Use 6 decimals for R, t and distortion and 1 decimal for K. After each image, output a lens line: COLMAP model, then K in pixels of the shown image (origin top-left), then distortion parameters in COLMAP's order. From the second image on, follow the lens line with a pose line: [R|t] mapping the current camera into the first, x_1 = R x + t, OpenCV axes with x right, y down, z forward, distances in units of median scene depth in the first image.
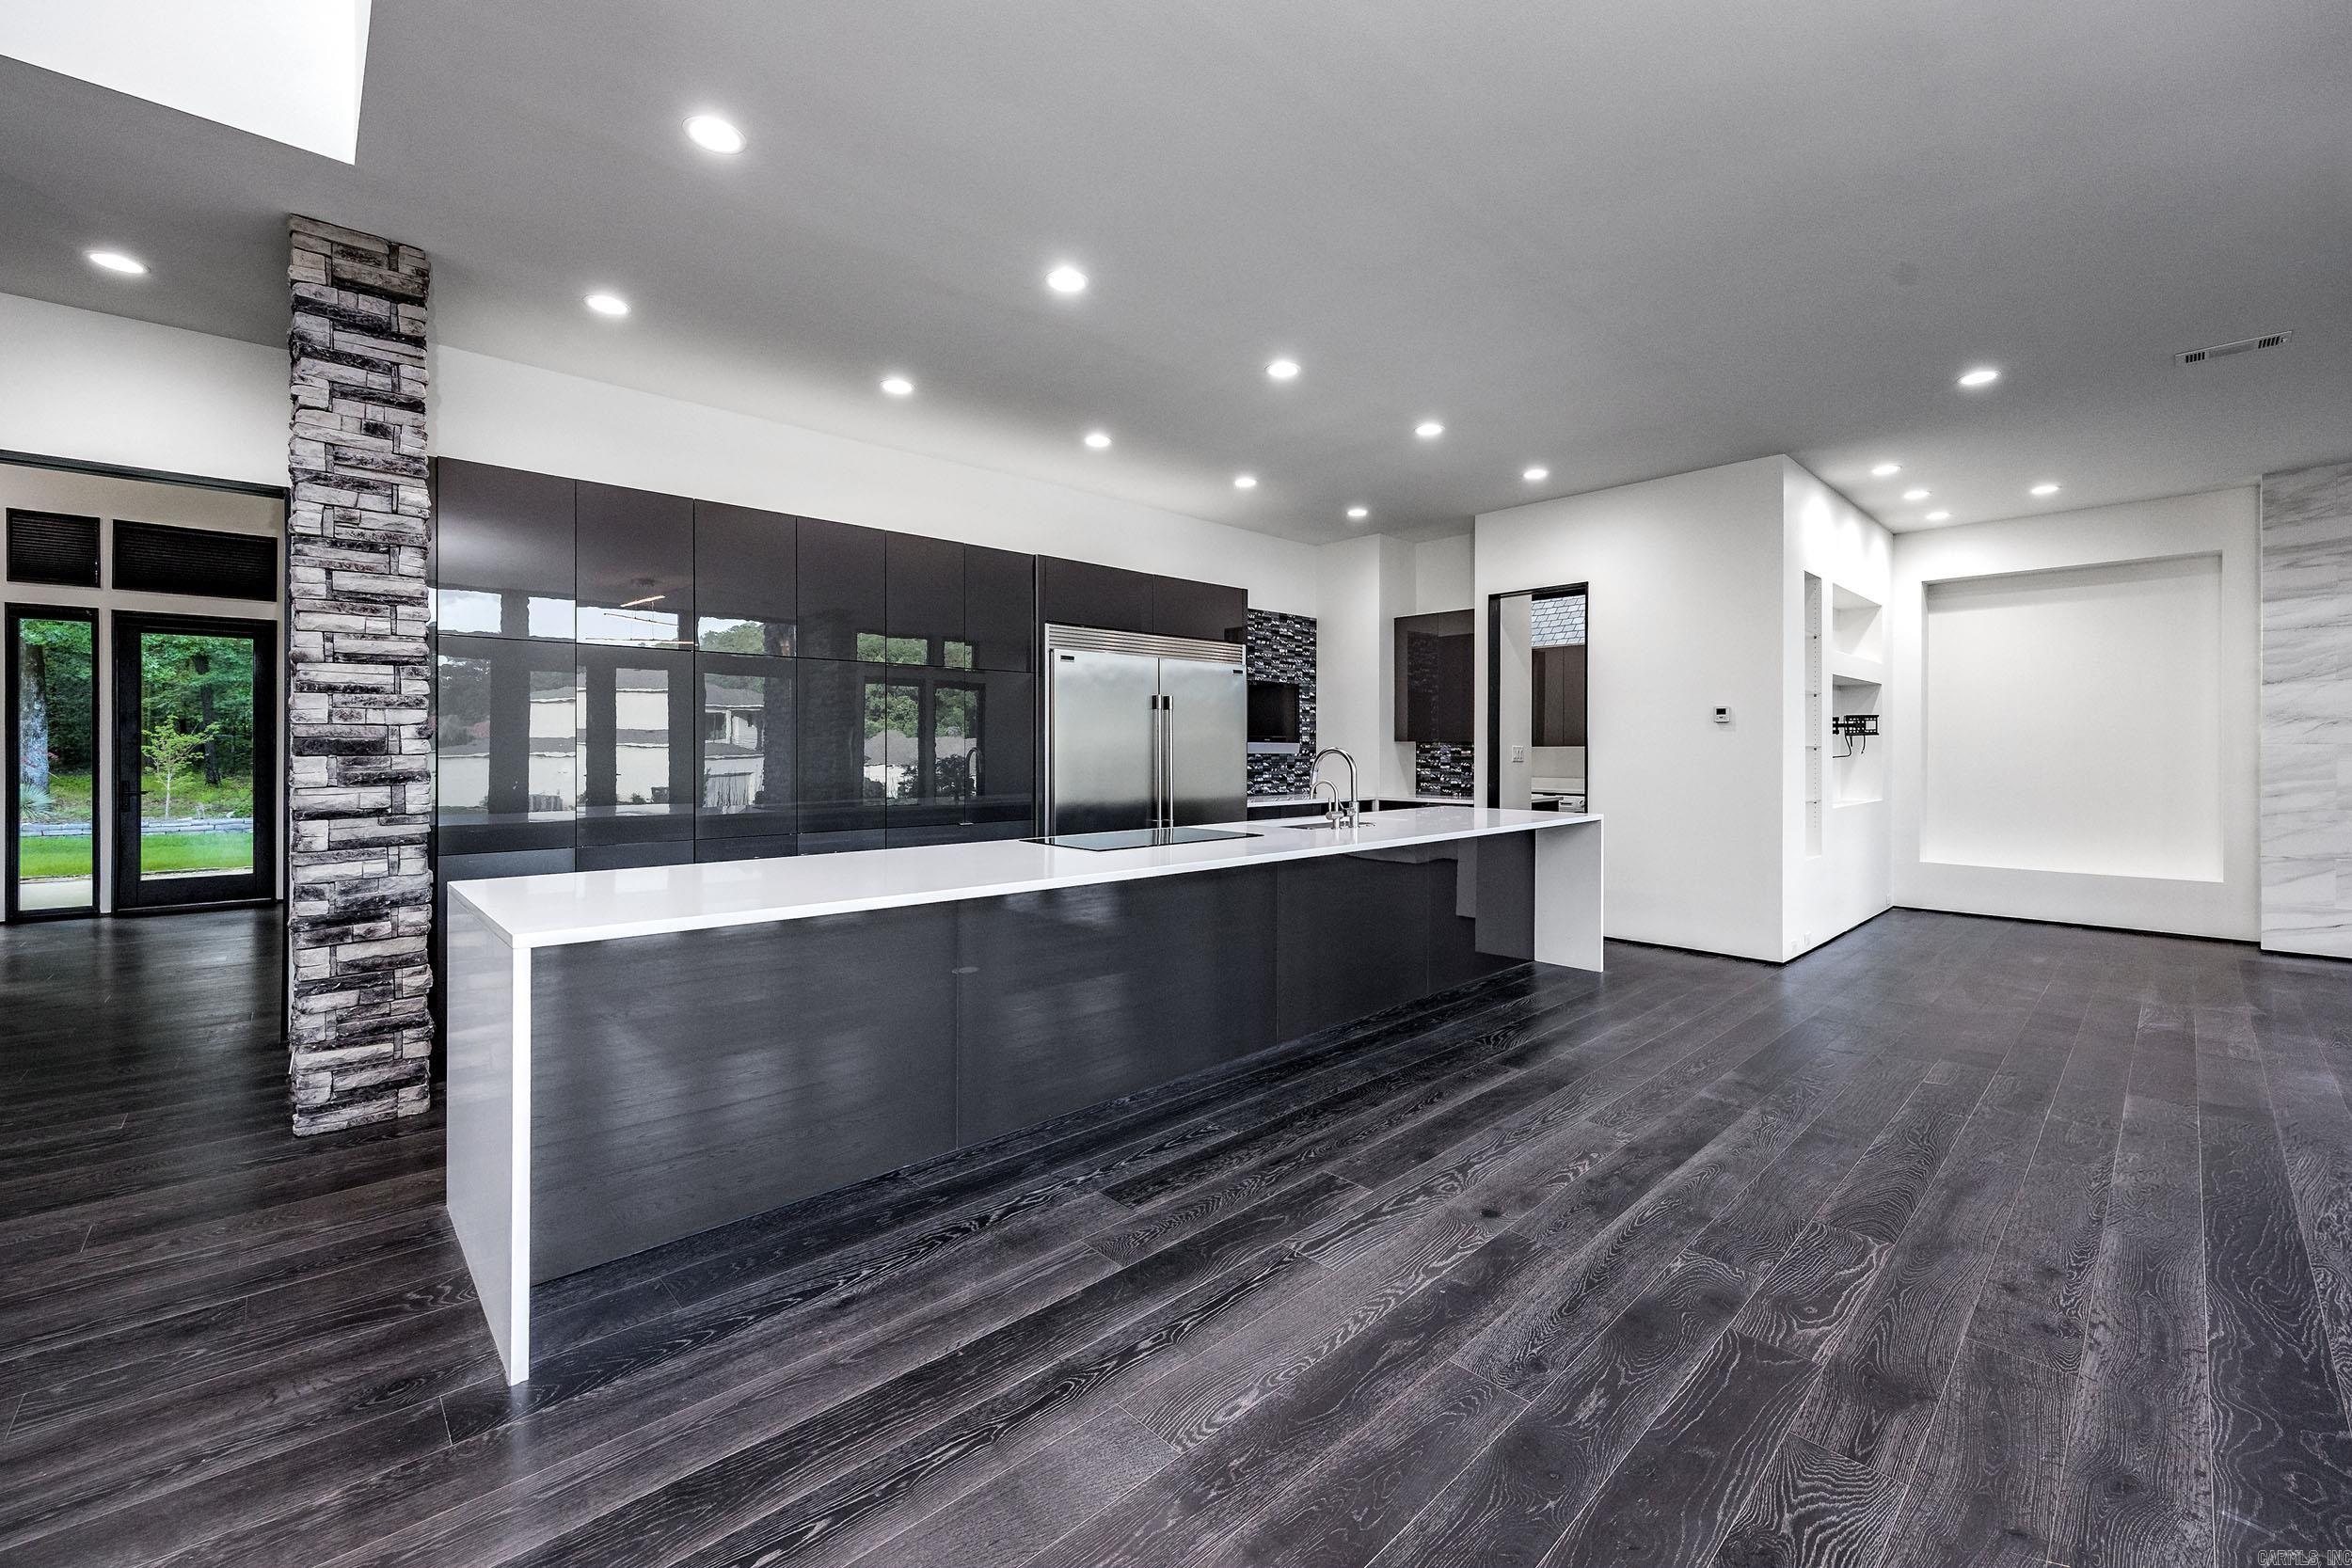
lens RADIAL K [[974.8, 0, 1212.0], [0, 974.8, 764.3], [0, 0, 1]] dist [-0.013082, 0.000045]
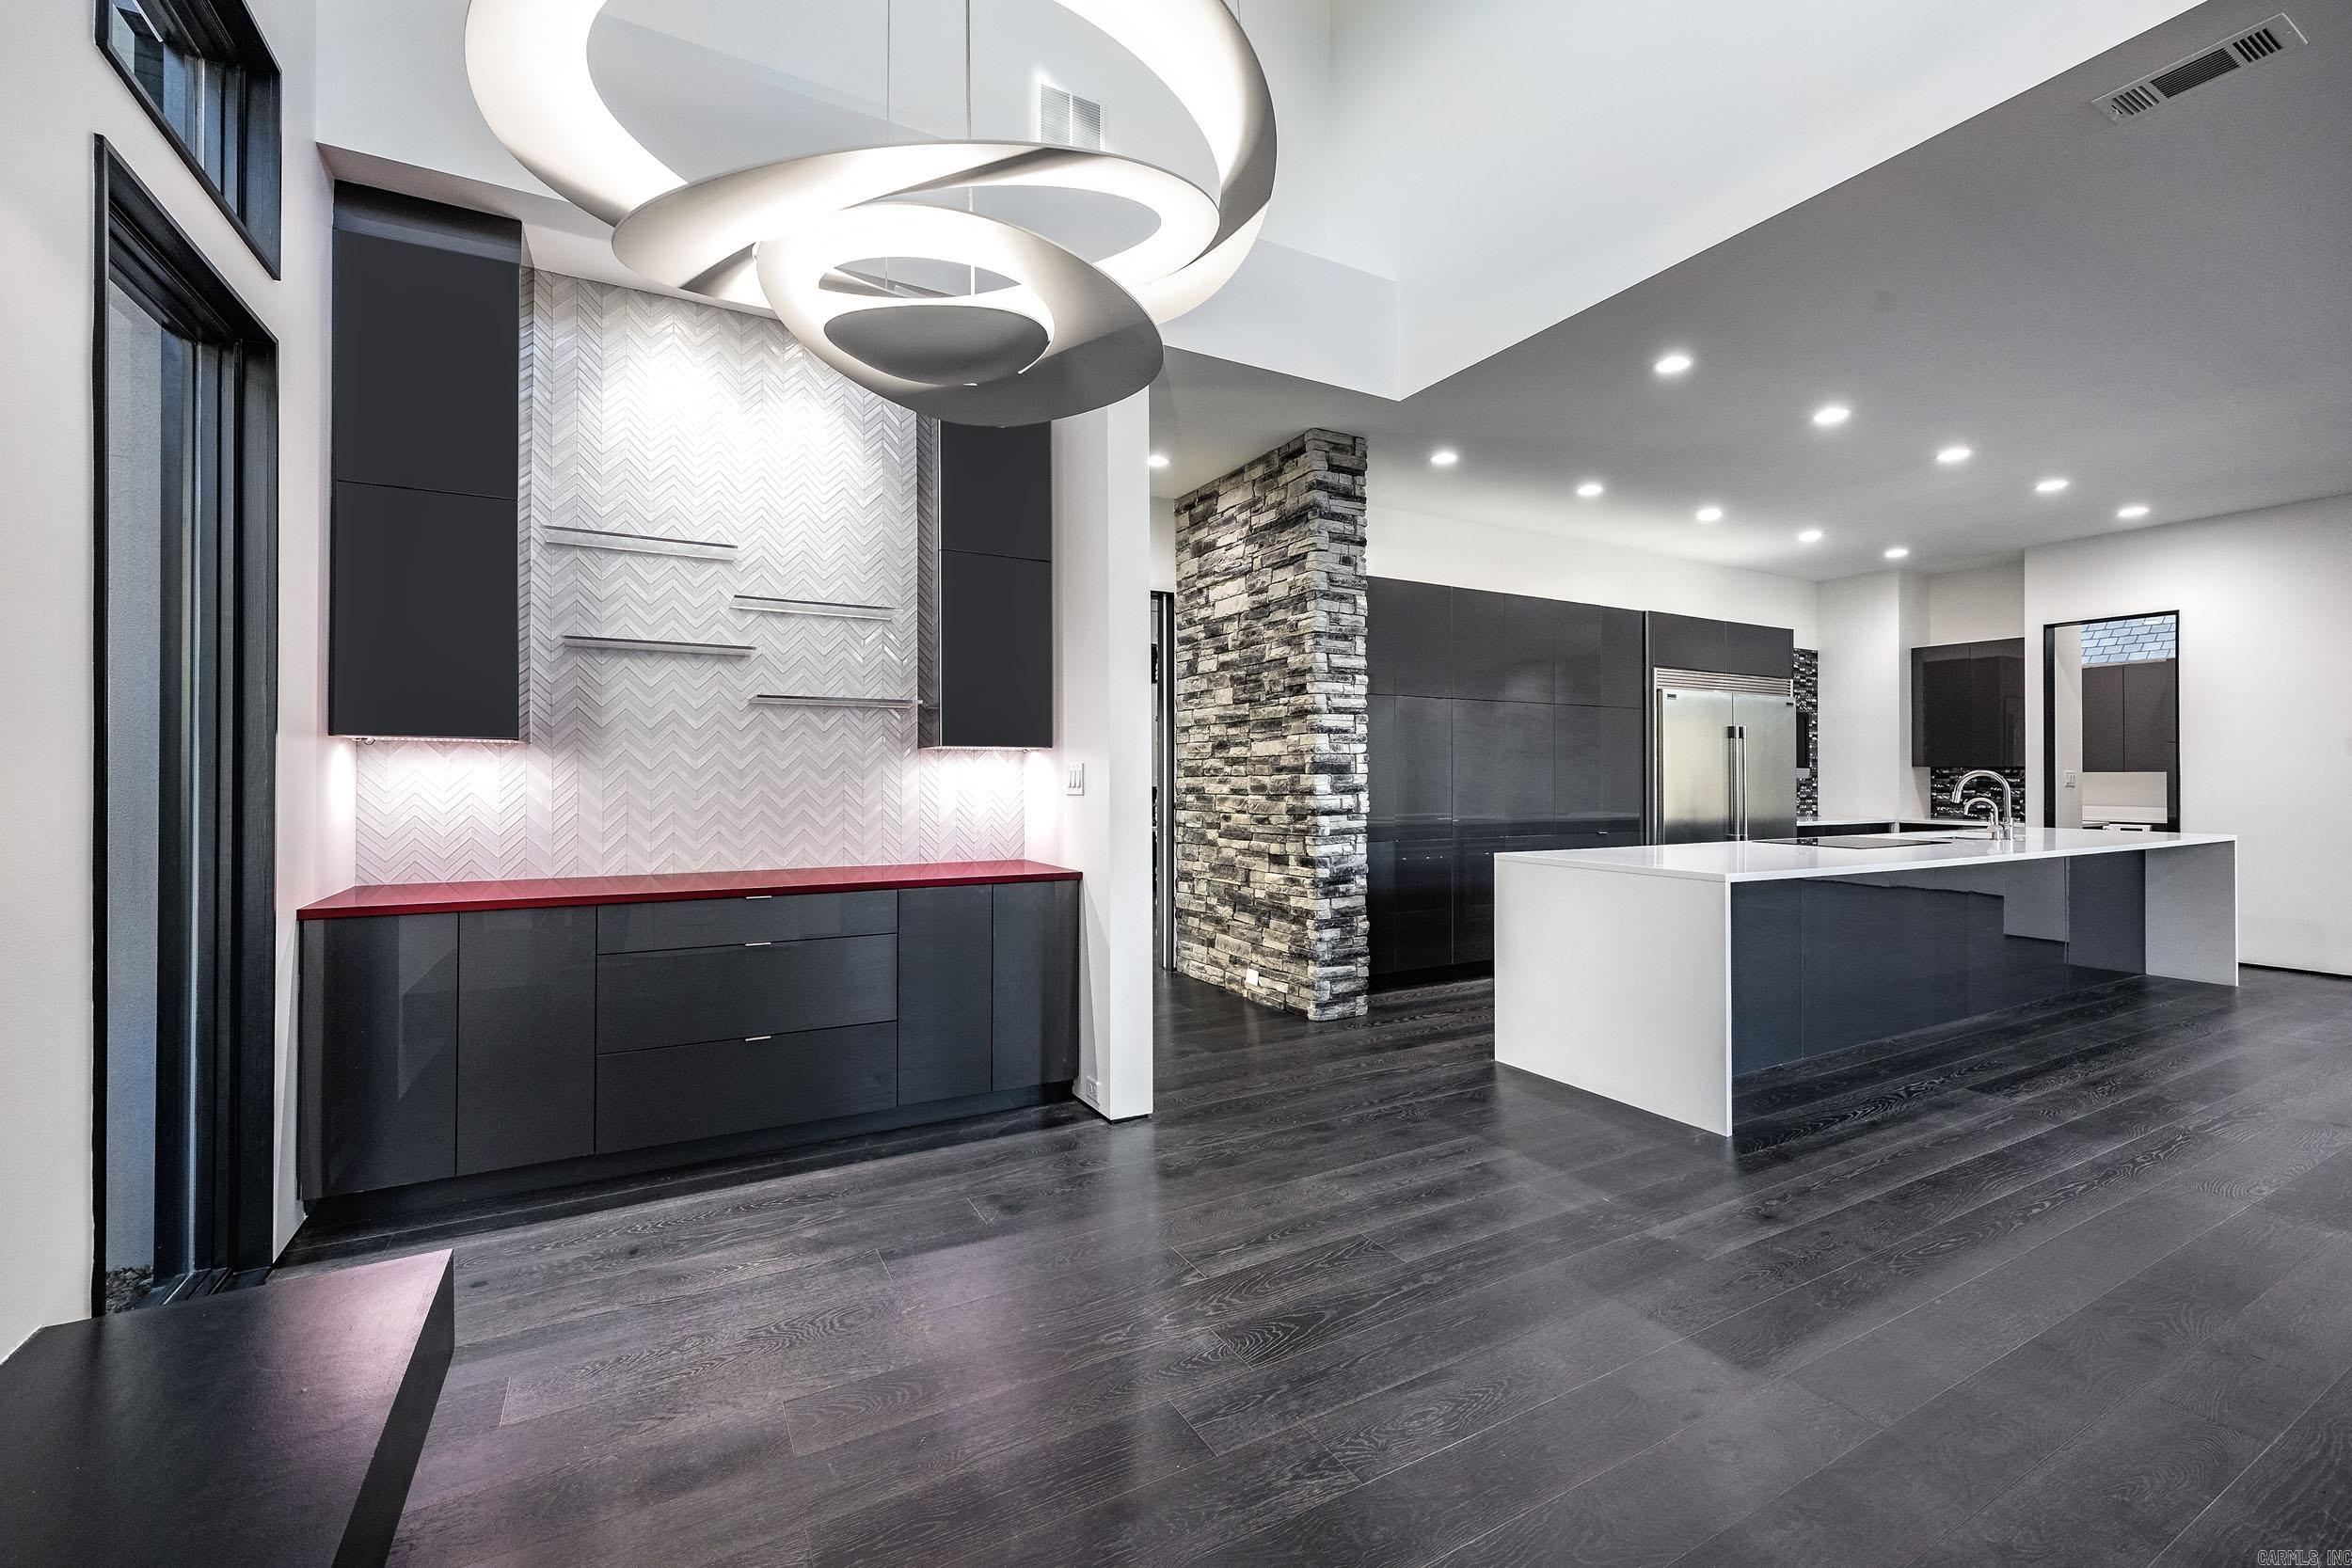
lens RADIAL K [[1001.0, 0, 1179.2], [0, 1001.0, 766.8], [0, 0, 1]] dist [0.001418, 0.000521]
pose [[0.964433, -0.002215, -0.264320, -0.702902], [-0.004966, 0.999637, -0.026497, 0.022329], [0.264283, 0.026868, 0.964071, -0.587286]]
